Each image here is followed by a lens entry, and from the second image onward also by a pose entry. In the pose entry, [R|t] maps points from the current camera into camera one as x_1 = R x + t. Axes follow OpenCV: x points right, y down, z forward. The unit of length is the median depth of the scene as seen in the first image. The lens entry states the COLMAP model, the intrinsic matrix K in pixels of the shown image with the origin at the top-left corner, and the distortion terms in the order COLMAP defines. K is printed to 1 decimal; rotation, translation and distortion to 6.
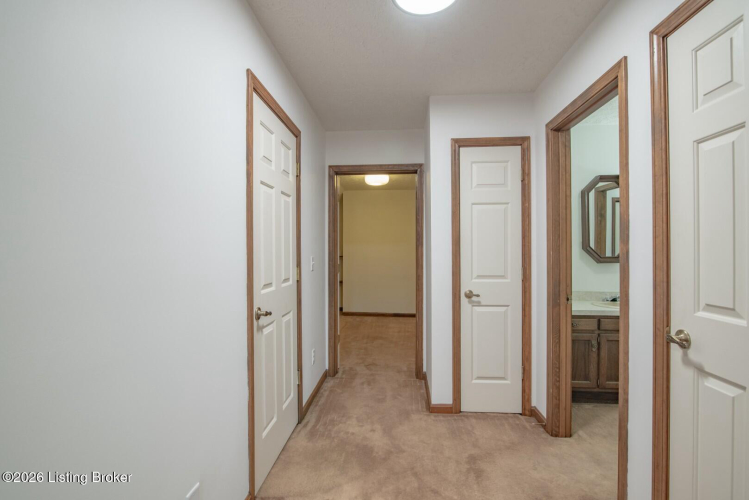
lens RADIAL K [[353.5, 0, 374.7], [0, 353.5, 245.4], [0, 0, 1]] dist [-0.018884, 0.000536]
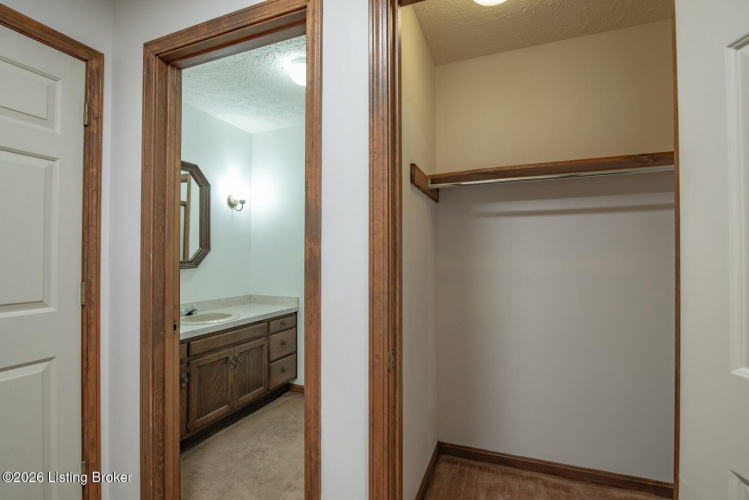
lens RADIAL K [[353.5, 0, 395.6], [0, 353.5, 252.2], [0, 0, 1]] dist [-0.018884, 0.000536]
pose [[0.302432, 0.012896, 0.953084, 0.048682], [-0.019664, 0.999780, -0.007288, 0.010283], [-0.952968, -0.016538, 0.302620, 0.373675]]
